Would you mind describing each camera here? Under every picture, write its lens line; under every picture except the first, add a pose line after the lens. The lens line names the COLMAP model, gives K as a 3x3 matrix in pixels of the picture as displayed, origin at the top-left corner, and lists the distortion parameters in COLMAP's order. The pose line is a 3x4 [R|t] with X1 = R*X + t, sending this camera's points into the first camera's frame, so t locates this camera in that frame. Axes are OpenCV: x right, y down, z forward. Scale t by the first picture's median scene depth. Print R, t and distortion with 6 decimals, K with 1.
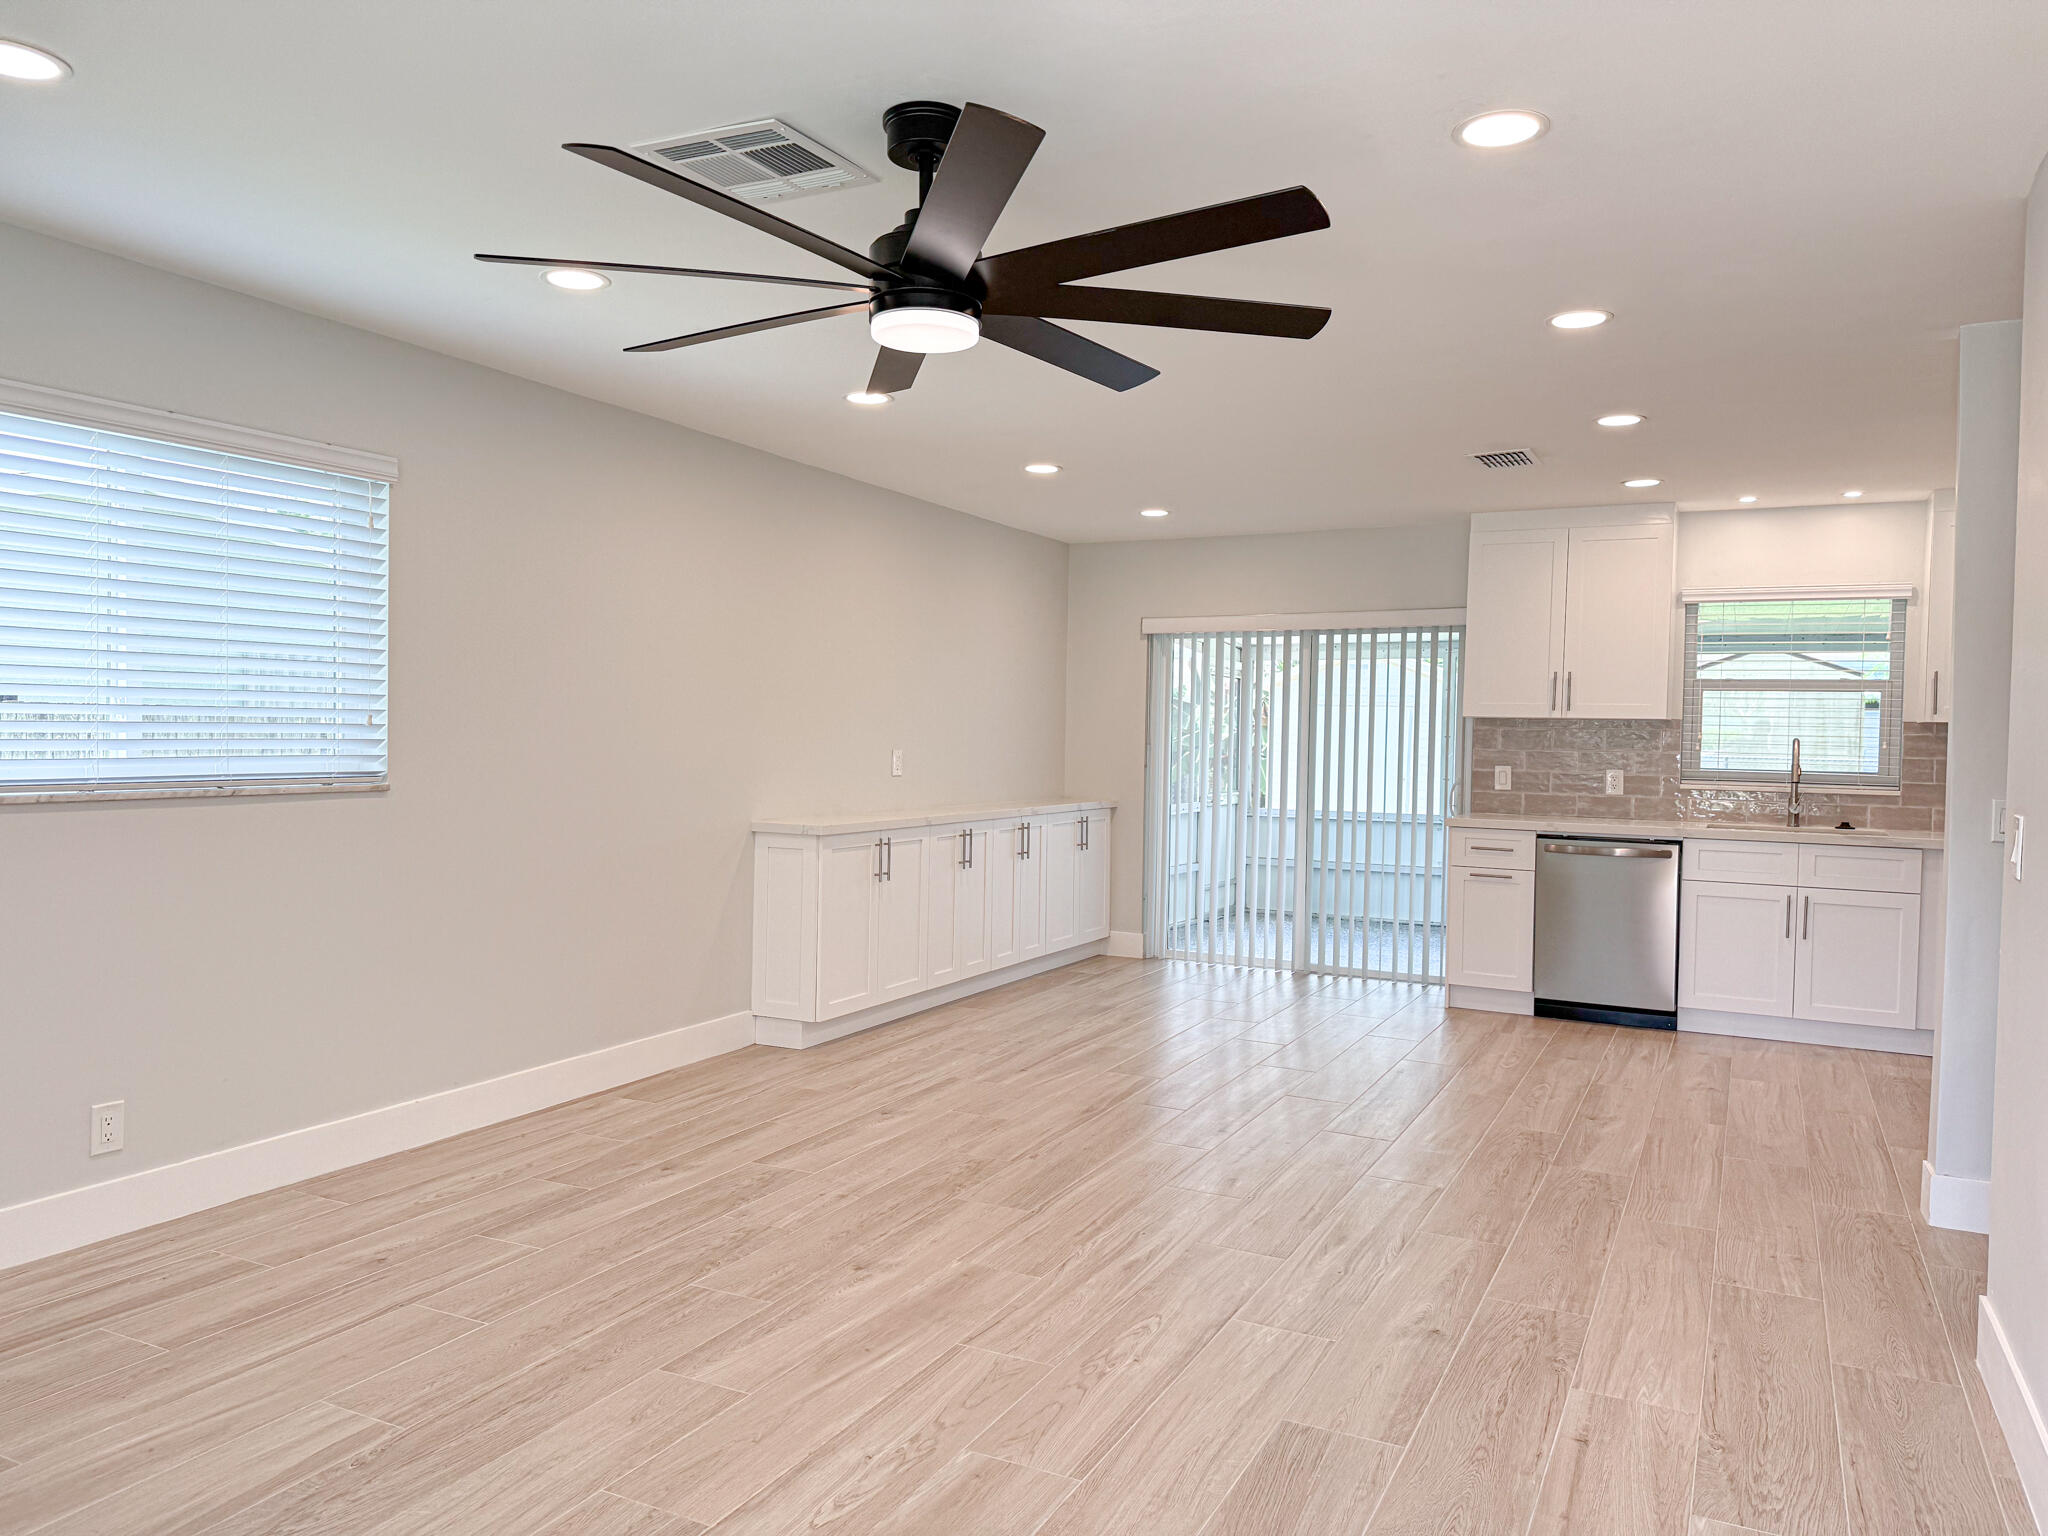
lens RADIAL K [[1429.8, 0, 1030.7], [0, 1429.8, 779.0], [0, 0, 1]] dist [0.144980, -0.218118]
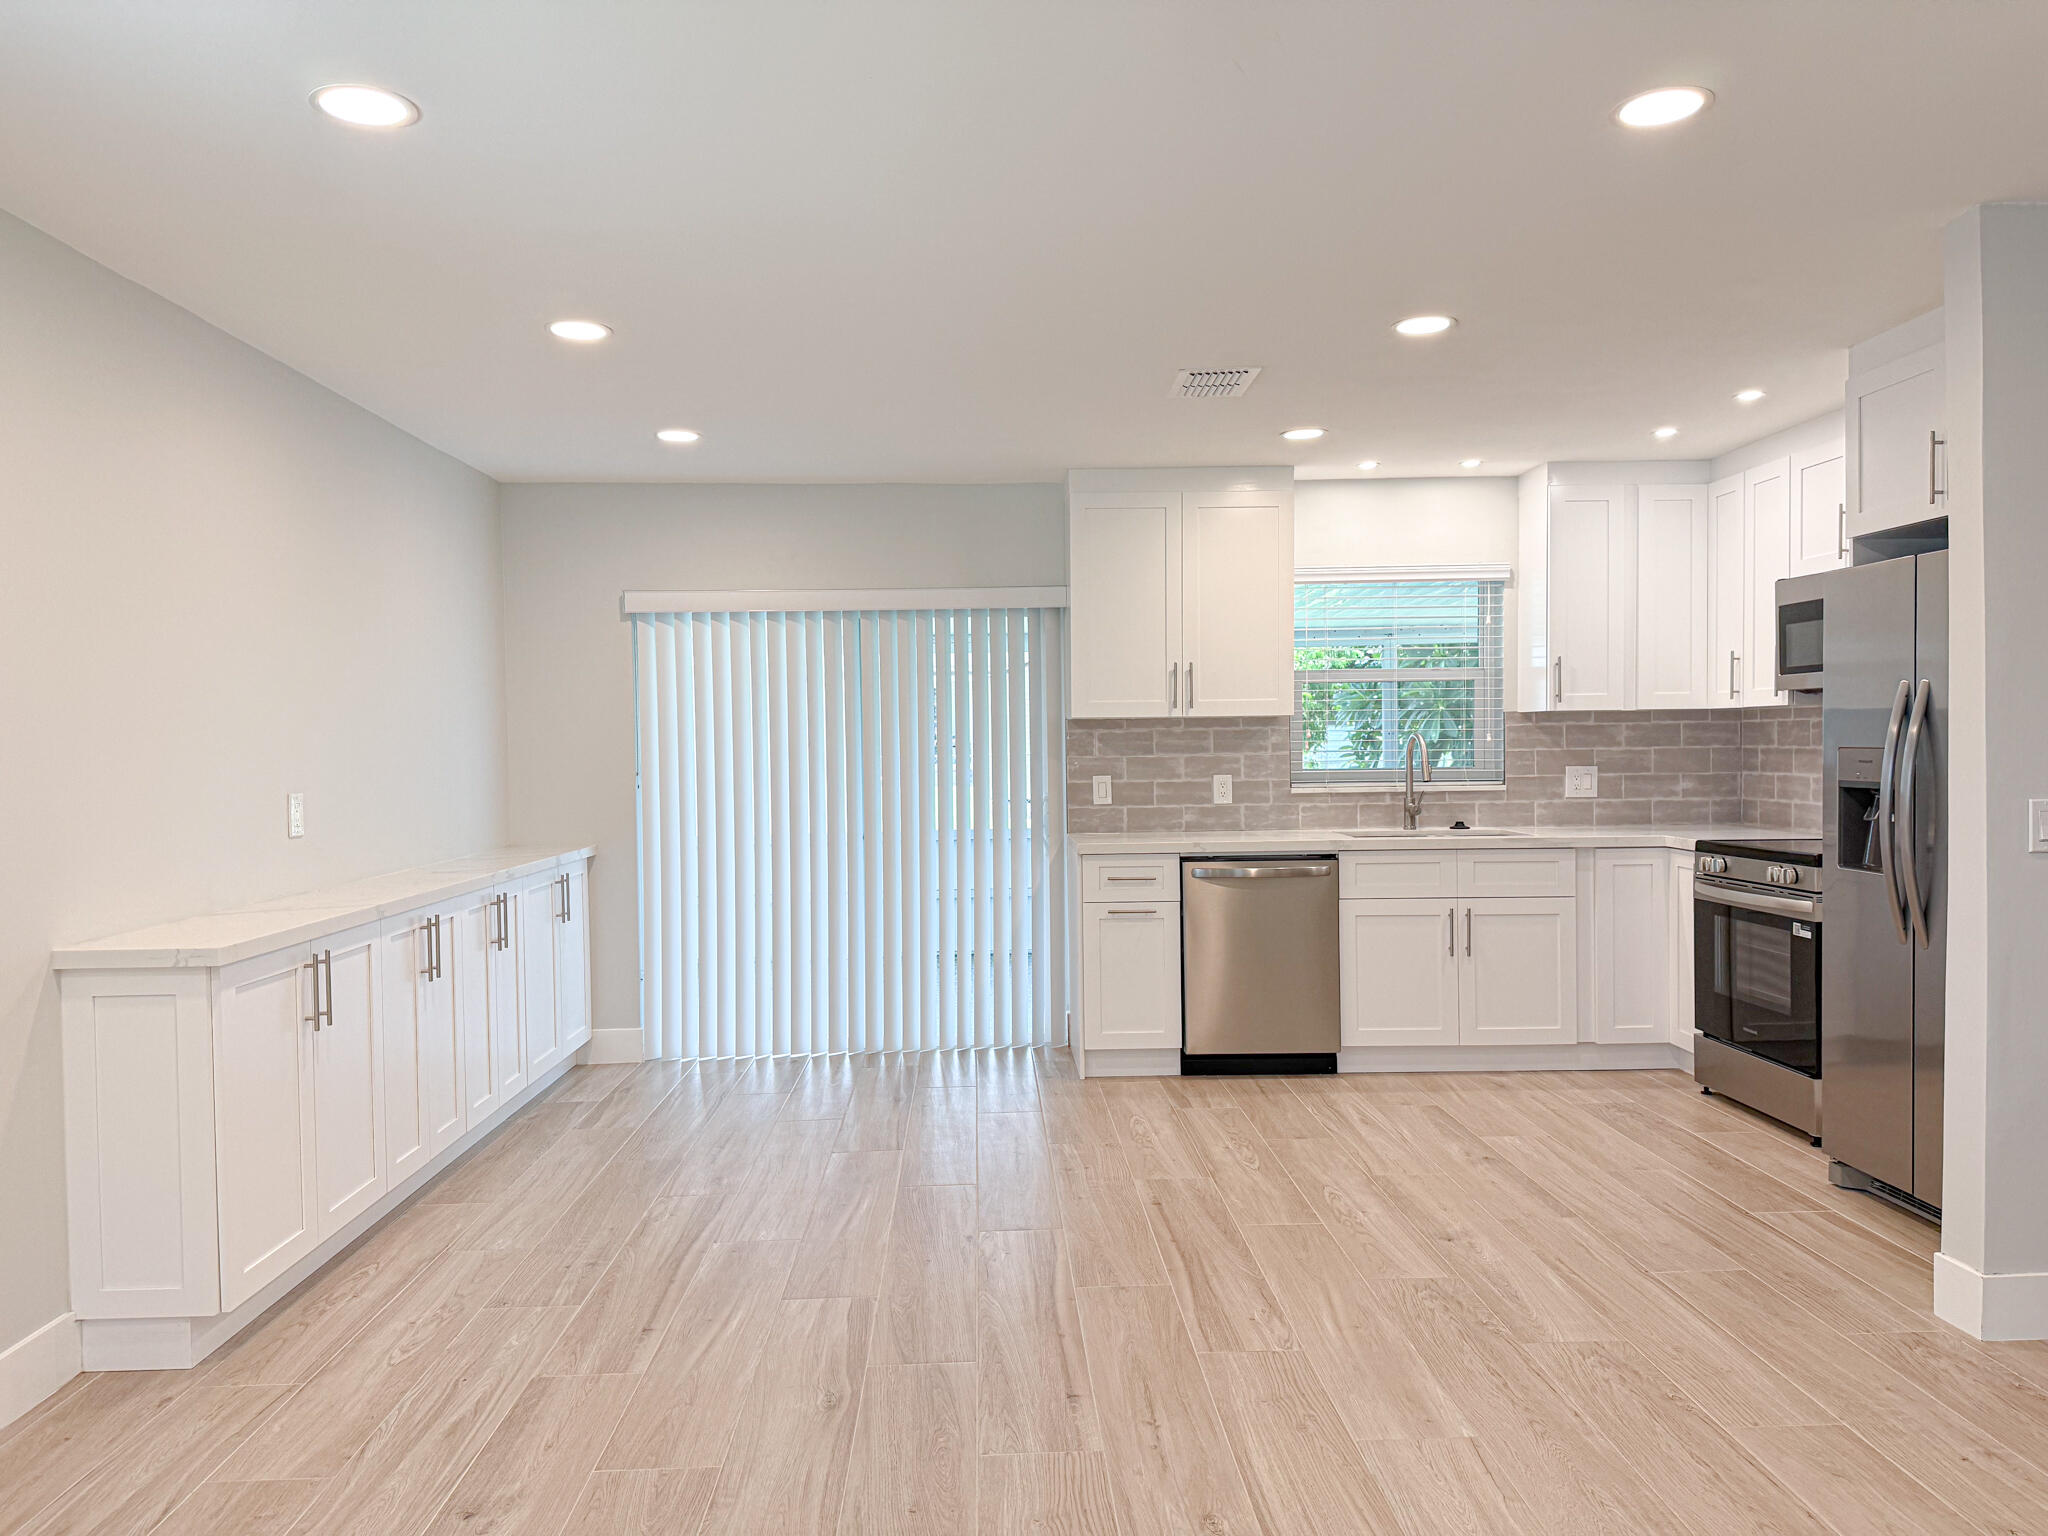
lens RADIAL K [[1429.8, 0, 1030.7], [0, 1429.8, 779.0], [0, 0, 1]] dist [0.144980, -0.218118]
pose [[0.874996, -0.045273, 0.482008, -0.178590], [0.047185, 0.998853, 0.008161, -0.025955], [-0.481825, 0.015603, 0.876129, 0.480474]]
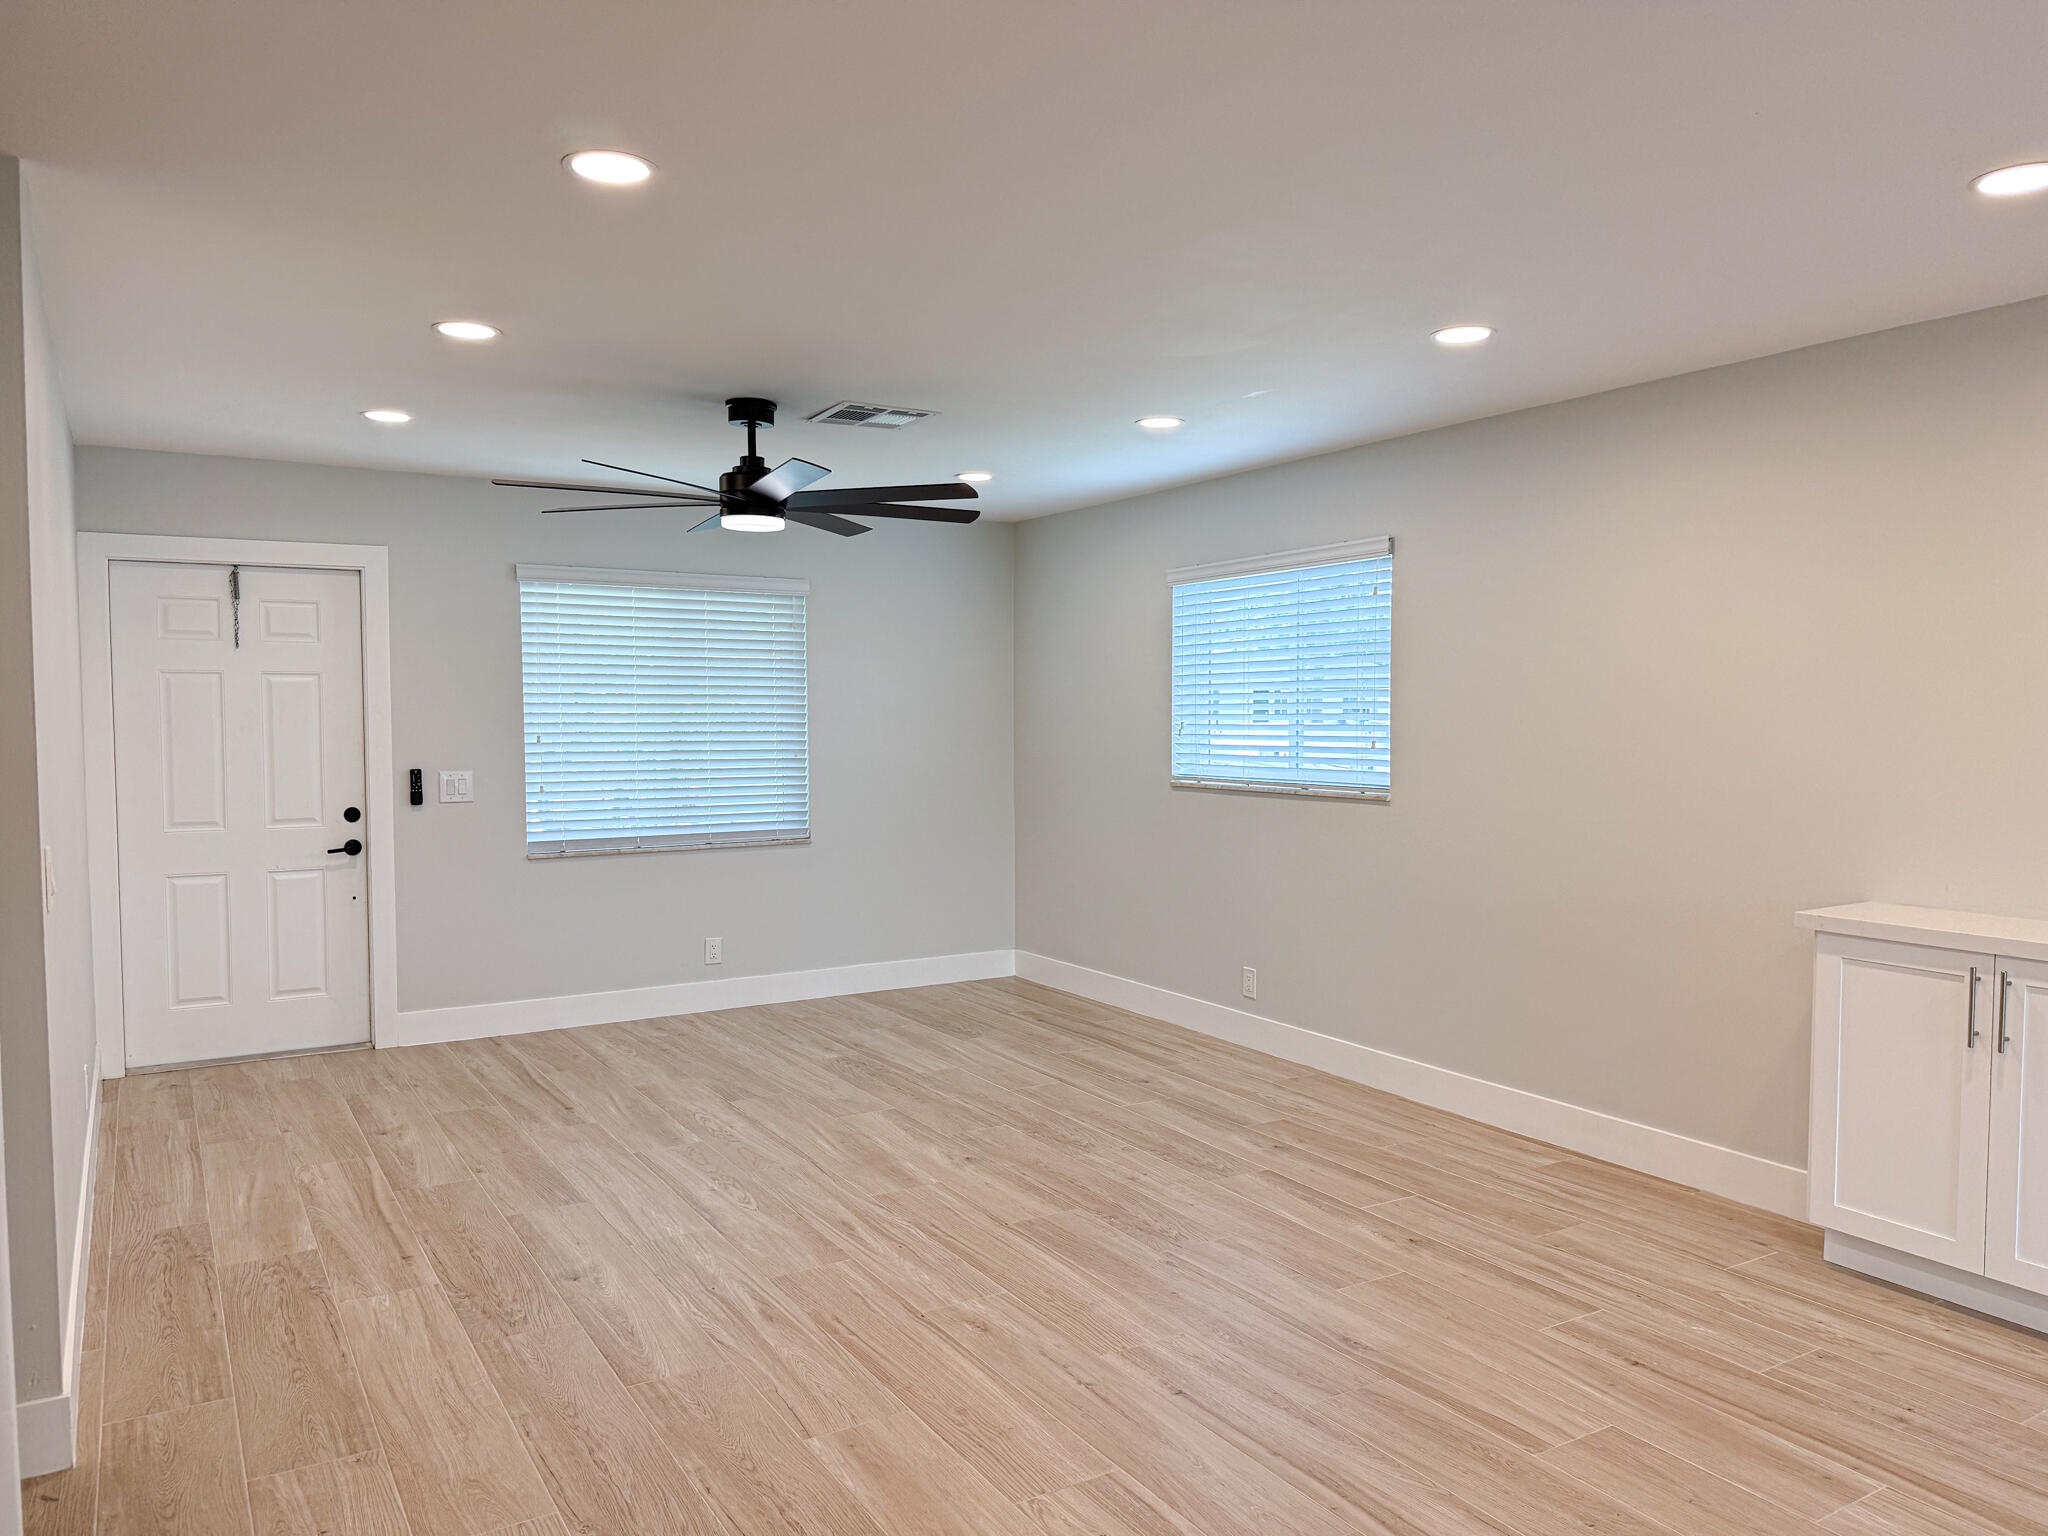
lens RADIAL K [[1429.8, 0, 1030.7], [0, 1429.8, 779.0], [0, 0, 1]] dist [0.144980, -0.218118]
pose [[-0.527804, 0.026163, -0.848963, 0.742406], [-0.034583, 0.998035, 0.052258, -0.062482], [0.848662, 0.056941, -0.525862, 1.327360]]
